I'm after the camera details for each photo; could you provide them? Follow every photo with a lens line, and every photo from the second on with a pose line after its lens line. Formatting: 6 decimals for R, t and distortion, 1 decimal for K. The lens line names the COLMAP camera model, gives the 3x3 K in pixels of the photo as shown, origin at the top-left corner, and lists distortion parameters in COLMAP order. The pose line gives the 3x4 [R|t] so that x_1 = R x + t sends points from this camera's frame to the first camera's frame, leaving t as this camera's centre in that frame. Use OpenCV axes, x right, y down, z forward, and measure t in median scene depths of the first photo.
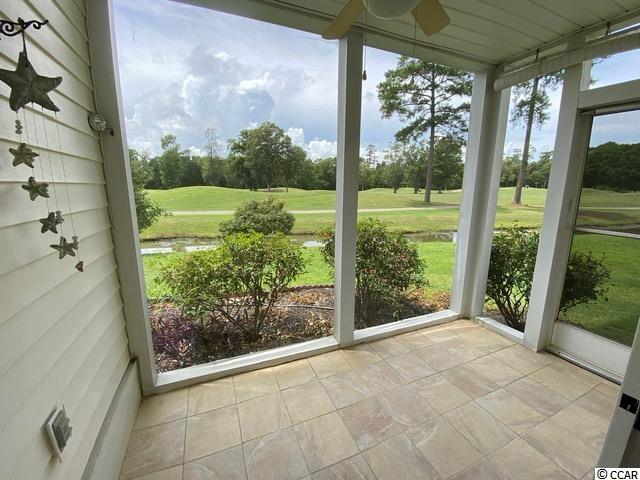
lens RADIAL K [[261.1, 0, 320.8], [0, 261.1, 237.7], [0, 0, 1]] dist [0.029956, -0.022524]
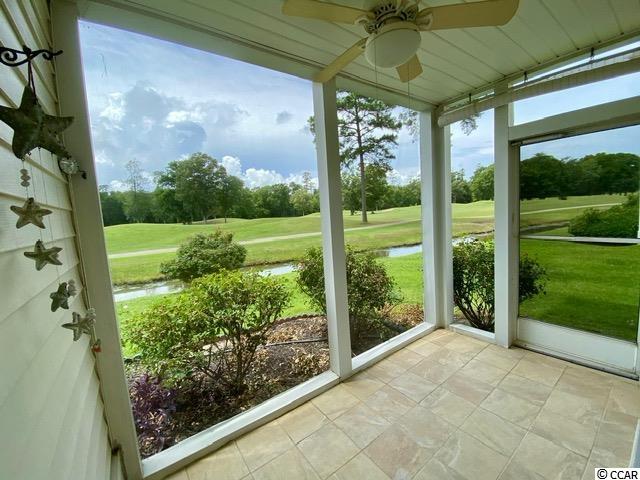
lens RADIAL K [[260.5, 0, 321.3], [0, 260.5, 238.0], [0, 0, 1]] dist [0.033619, -0.026028]
pose [[0.971541, -0.090662, 0.218835, -0.137013], [0.111195, 0.990294, -0.083389, -0.024169], [-0.209150, 0.105349, 0.972192, 0.020546]]
